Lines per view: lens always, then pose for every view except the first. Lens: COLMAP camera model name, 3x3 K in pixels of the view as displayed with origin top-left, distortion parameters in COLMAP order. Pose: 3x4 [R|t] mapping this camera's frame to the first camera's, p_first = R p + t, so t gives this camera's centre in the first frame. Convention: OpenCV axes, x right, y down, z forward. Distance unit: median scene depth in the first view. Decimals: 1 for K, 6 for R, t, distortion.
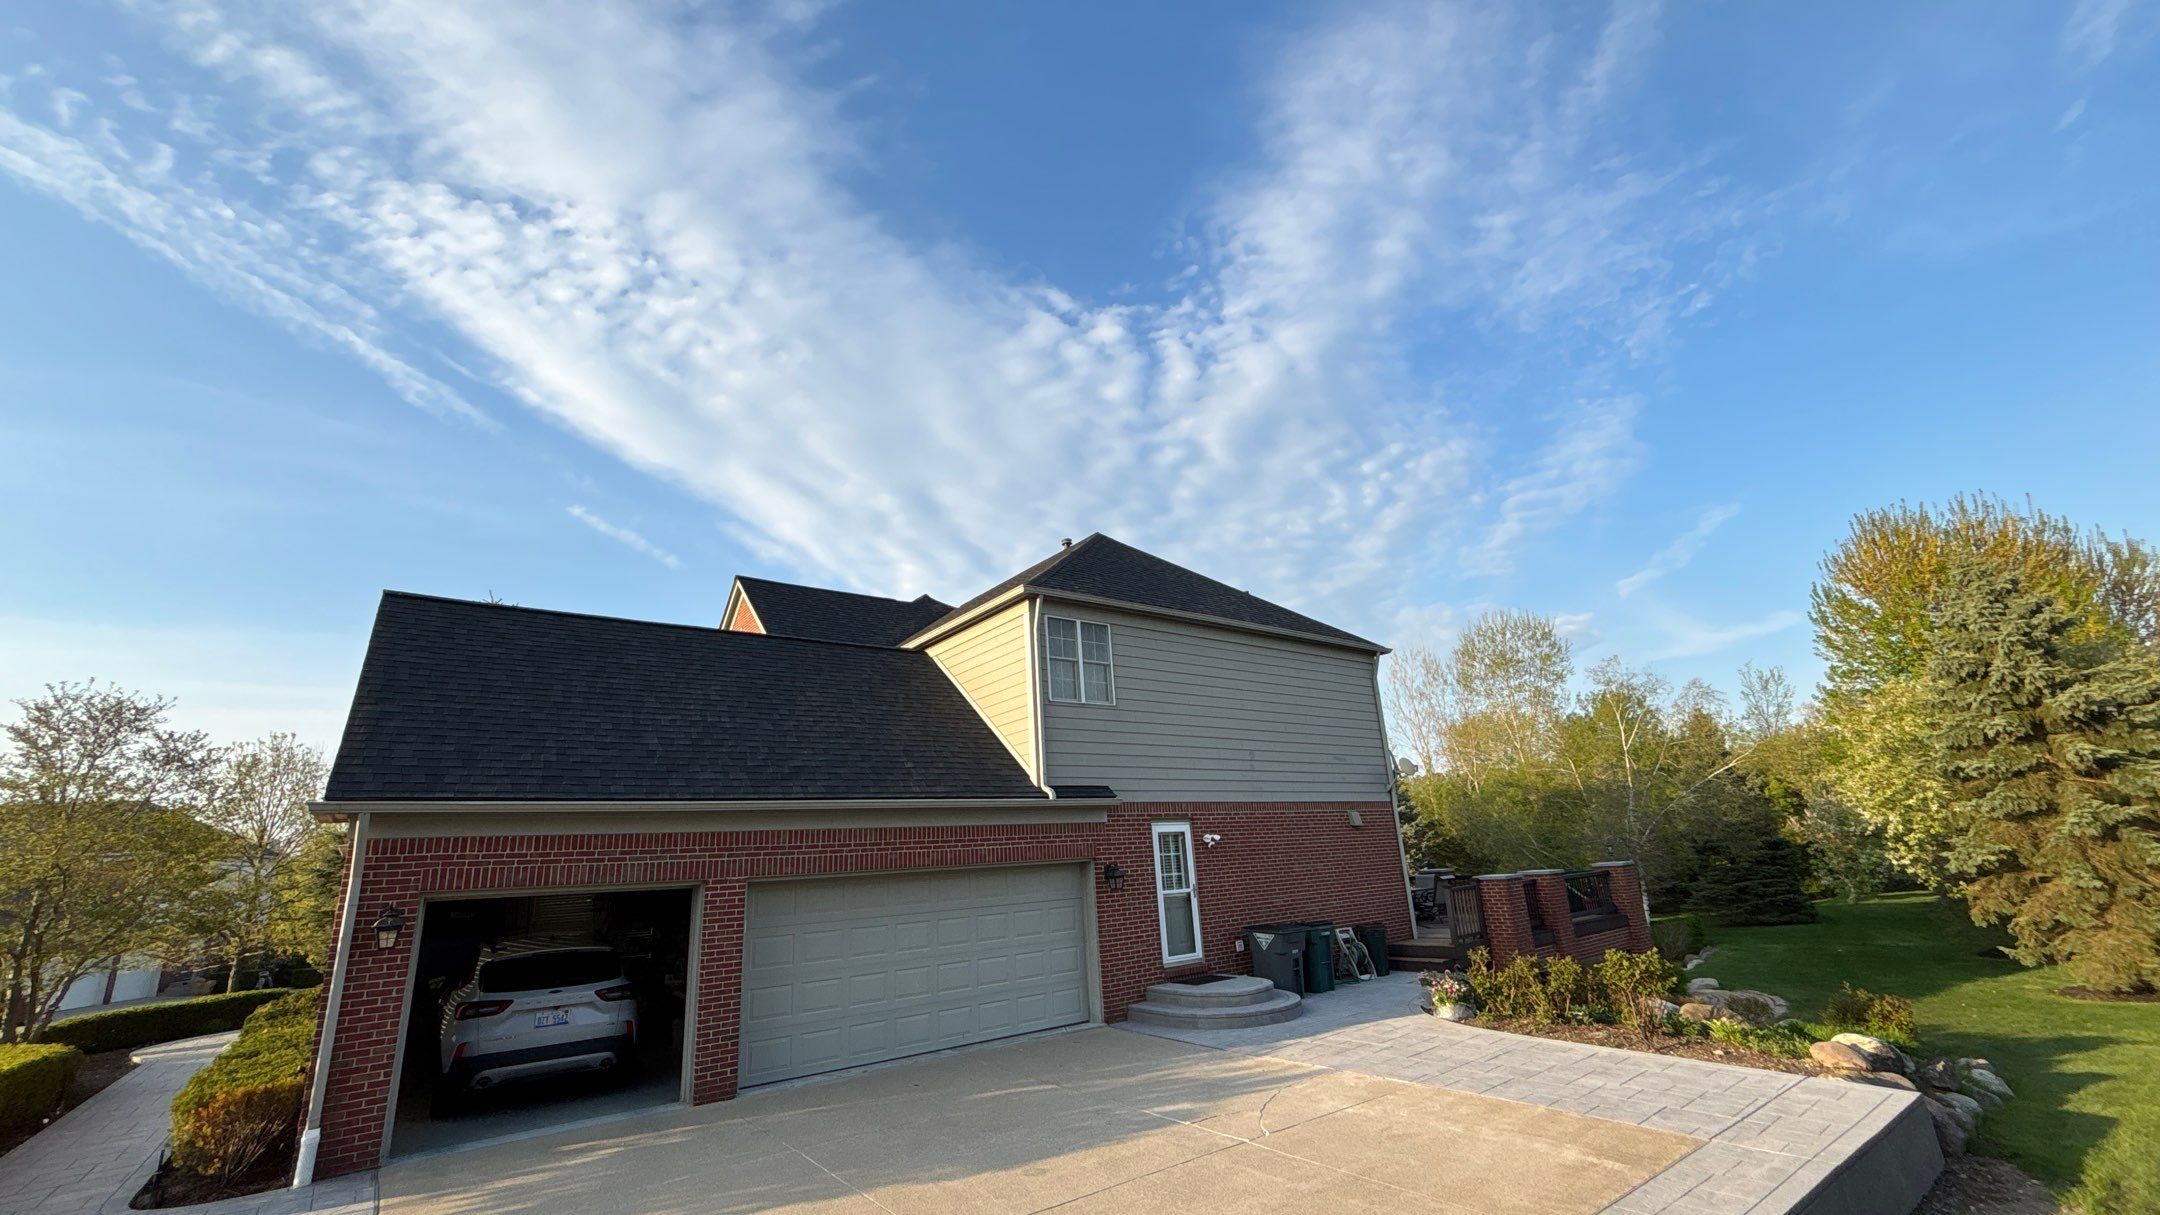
lens RADIAL K [[878.5, 0, 1080.0], [0, 878.5, 607.5], [0, 0, 1]] dist [0.008133, 0.000250]
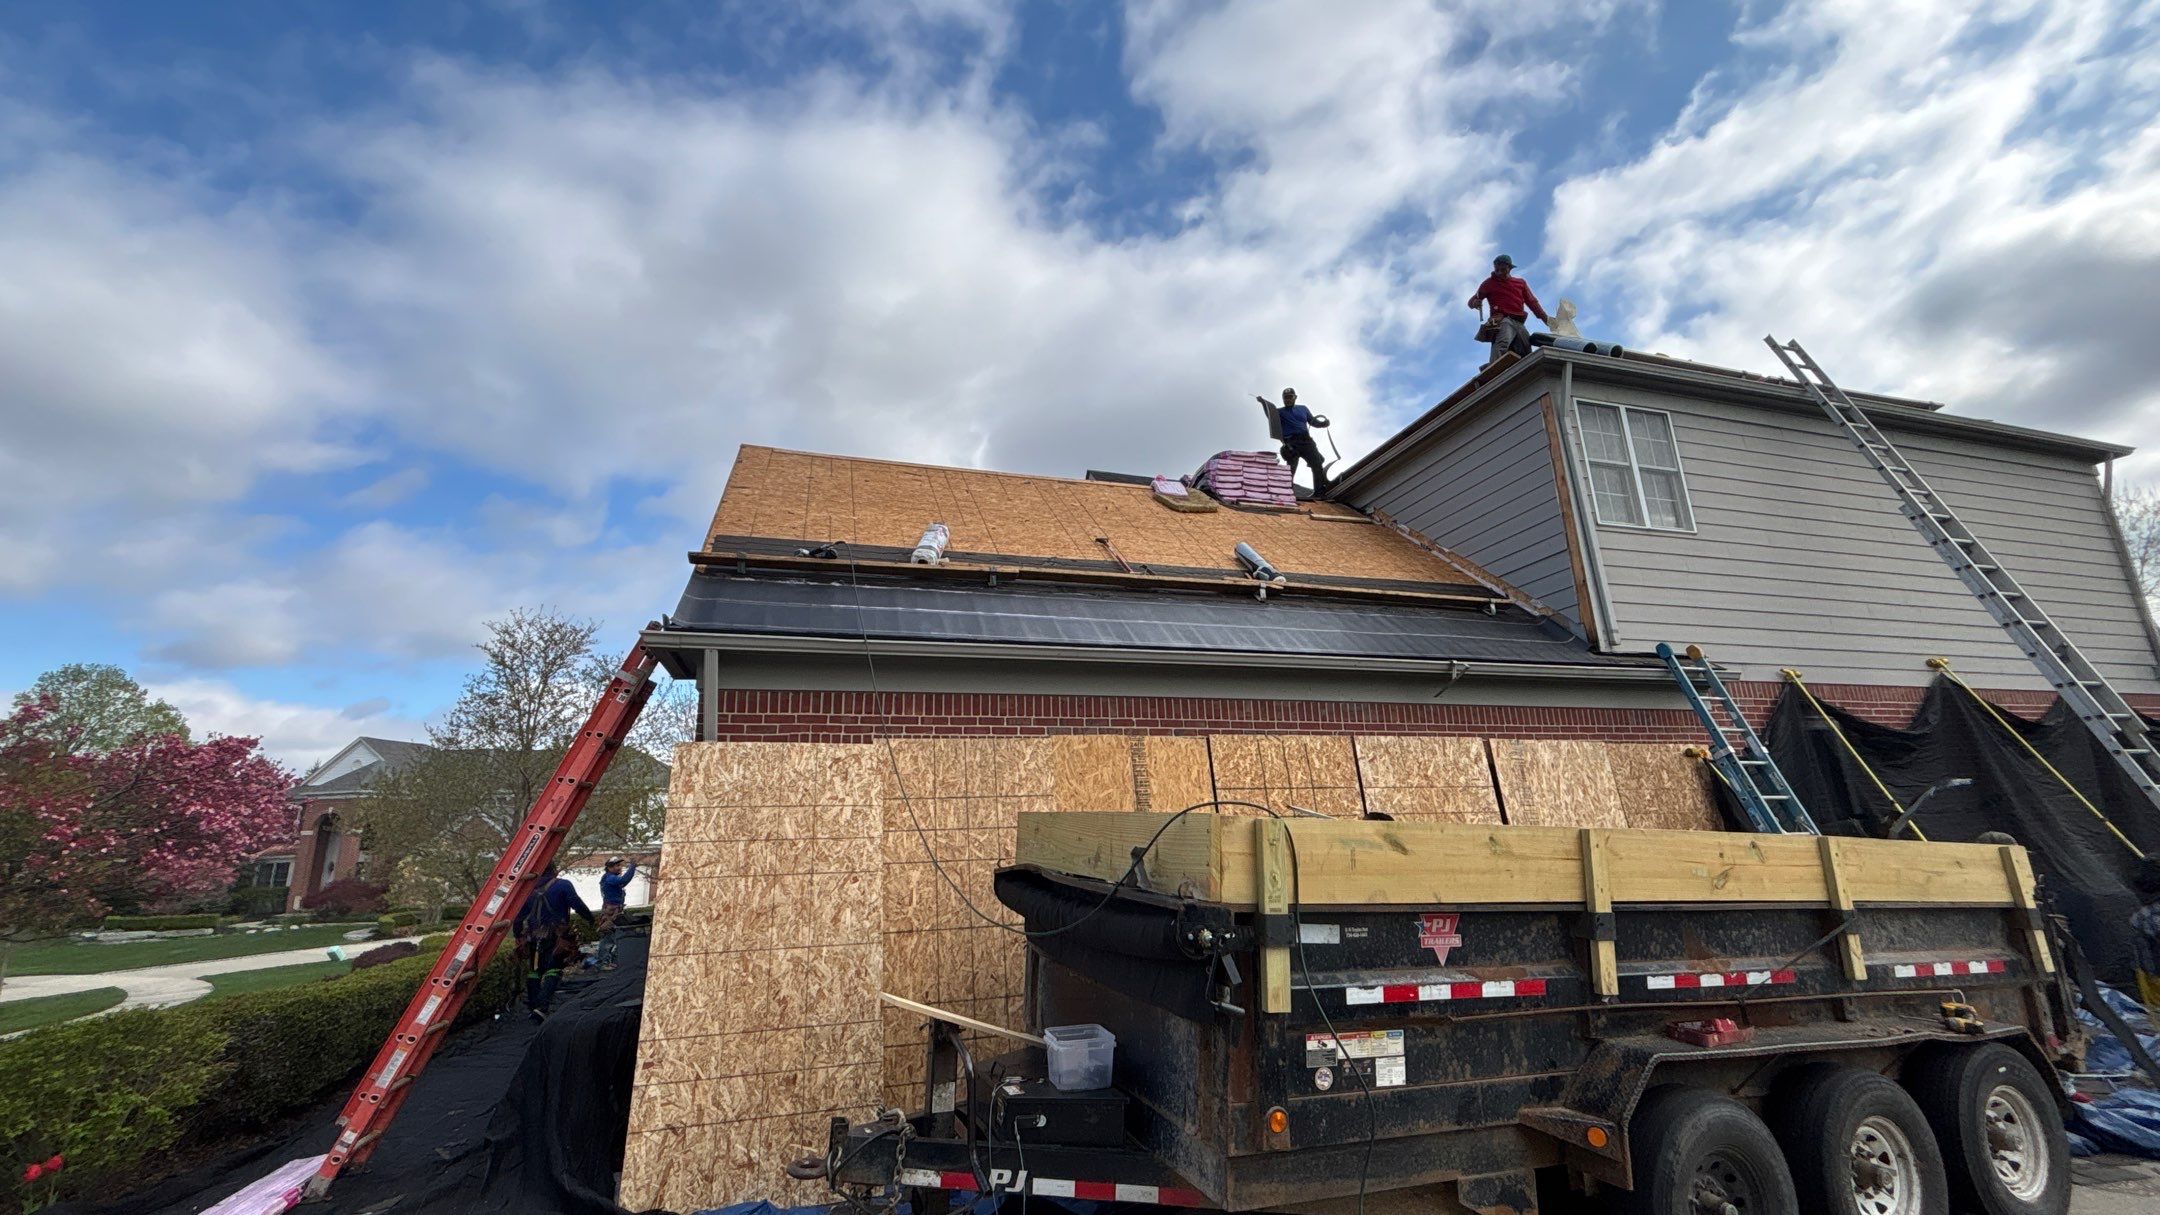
lens RADIAL K [[836.4, 0, 1080.0], [0, 836.4, 607.5], [0, 0, 1]] dist [0.001651, 0.000221]
pose [[0.940647, -0.059291, -0.334168, -0.184730], [0.072007, 0.997071, 0.025781, 0.120019], [0.331661, -0.048314, 0.942161, 0.280285]]
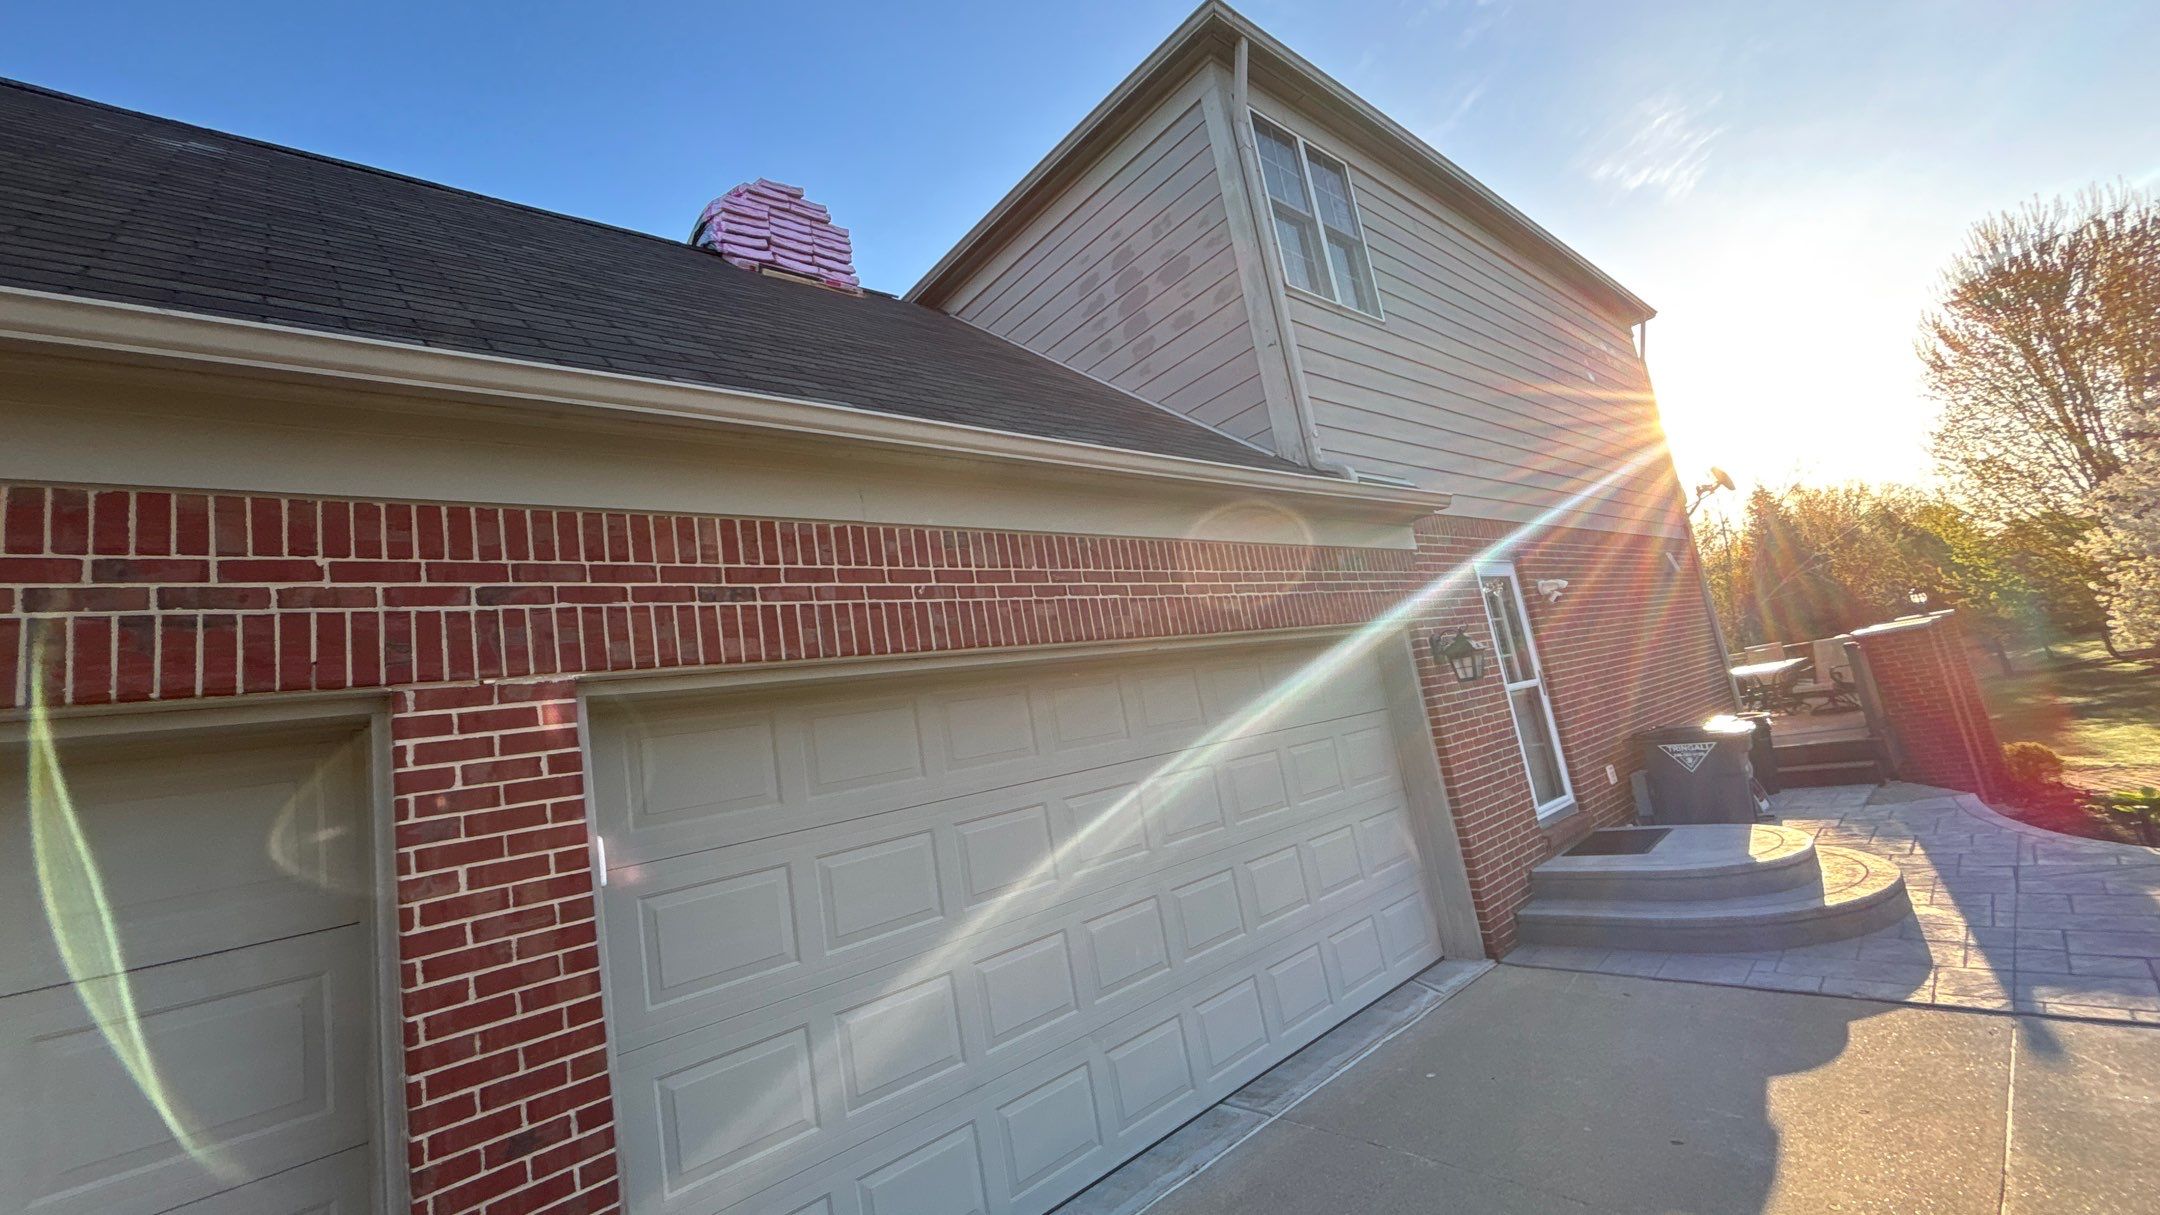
lens RADIAL K [[878.5, 0, 1080.0], [0, 878.5, 607.5], [0, 0, 1]] dist [0.008133, 0.000250]
pose [[0.989616, -0.102091, 0.101180, -0.192381], [0.089270, 0.988255, 0.124026, 0.193143], [-0.112653, -0.113706, 0.987107, 0.532510]]
